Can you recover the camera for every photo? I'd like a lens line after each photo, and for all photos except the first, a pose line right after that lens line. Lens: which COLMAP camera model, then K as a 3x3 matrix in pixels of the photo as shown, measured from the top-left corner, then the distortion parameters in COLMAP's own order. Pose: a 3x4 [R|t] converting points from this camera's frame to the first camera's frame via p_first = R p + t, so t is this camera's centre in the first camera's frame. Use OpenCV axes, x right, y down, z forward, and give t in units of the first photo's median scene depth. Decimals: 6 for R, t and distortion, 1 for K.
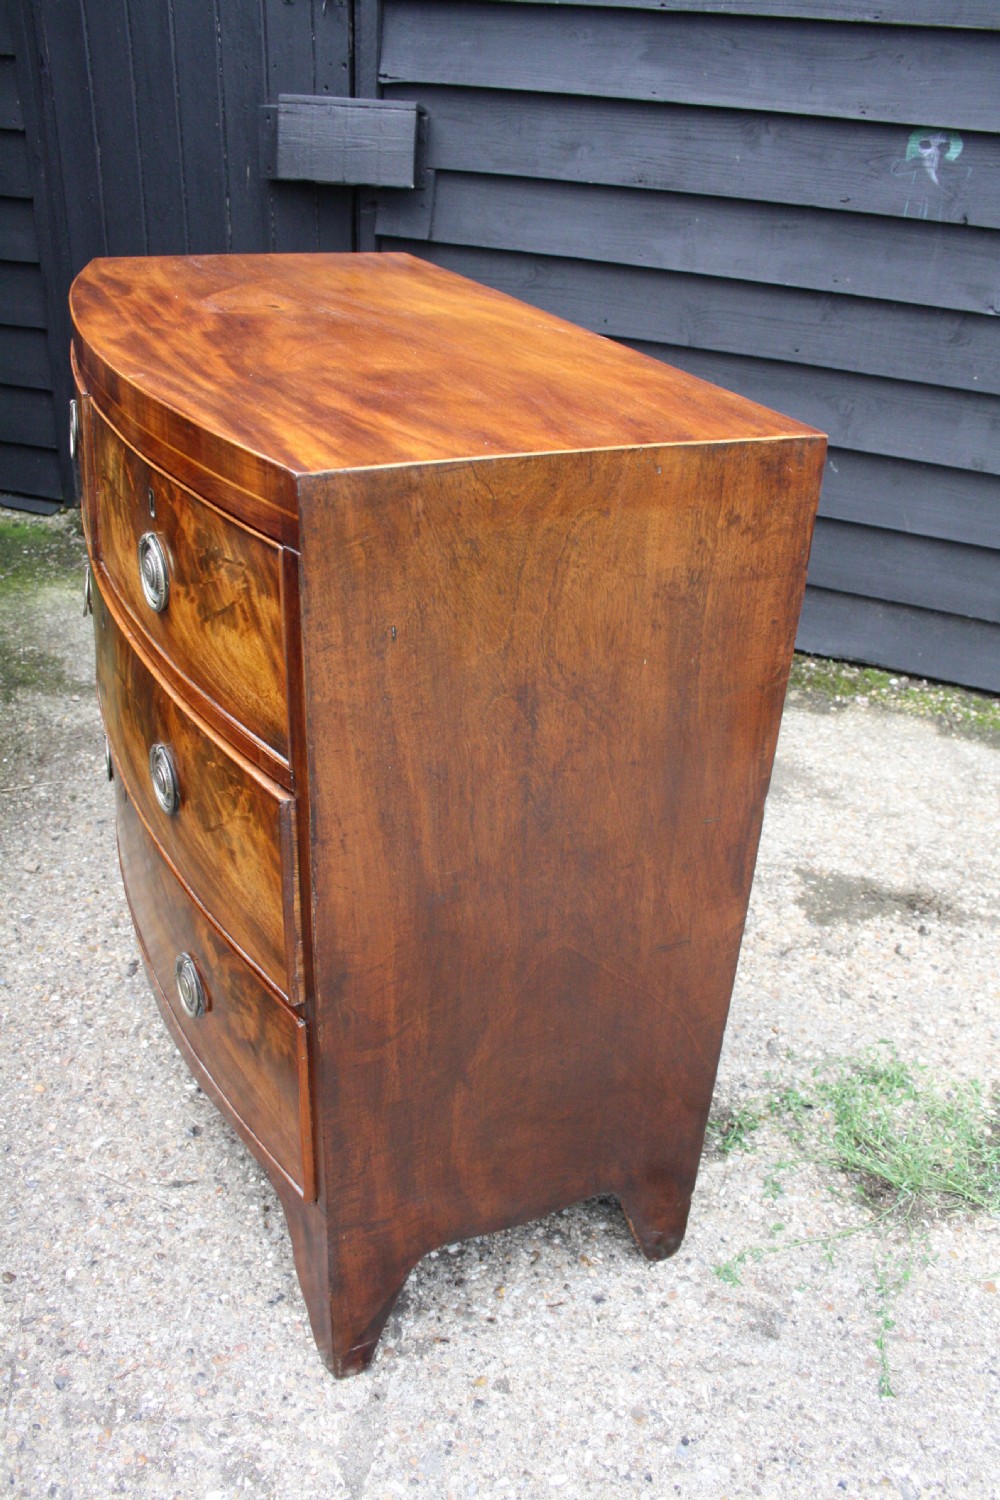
lens RADIAL K [[1217.9, 0, 511.4], [0, 1217.9, 764.7], [0, 0, 1]] dist [-0.146382, 0.111168]
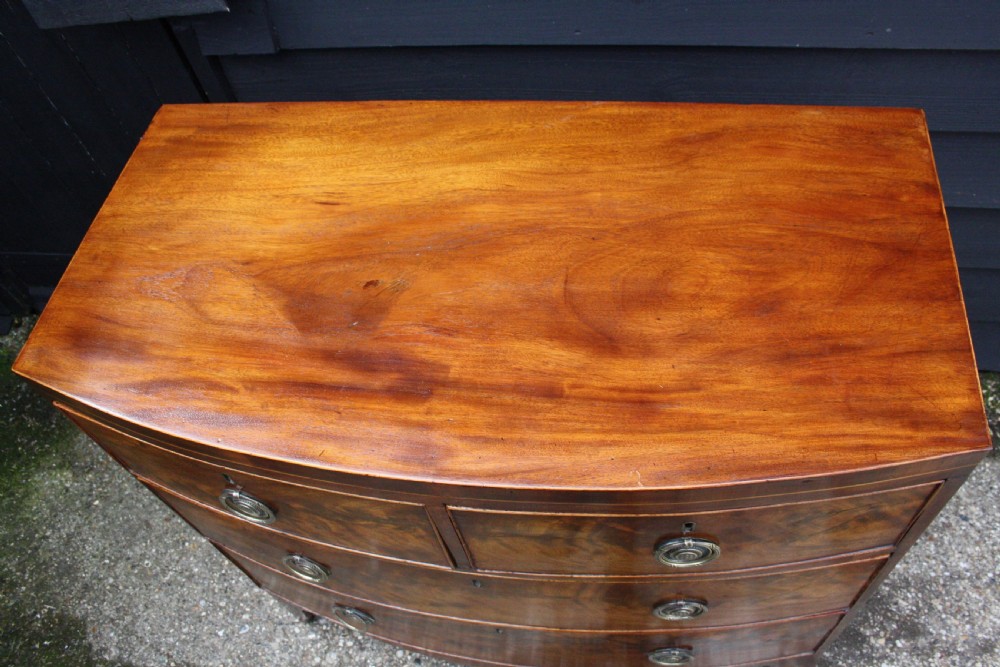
lens RADIAL K [[811.9, 0, 508.3], [0, 811.9, 320.7], [0, 0, 1]] dist [-0.146382, 0.111168]
pose [[0.963168, -0.266521, -0.035679, 0.040870], [0.259035, 0.884028, 0.389095, -0.466856], [-0.072161, -0.384006, 0.920506, 0.504305]]
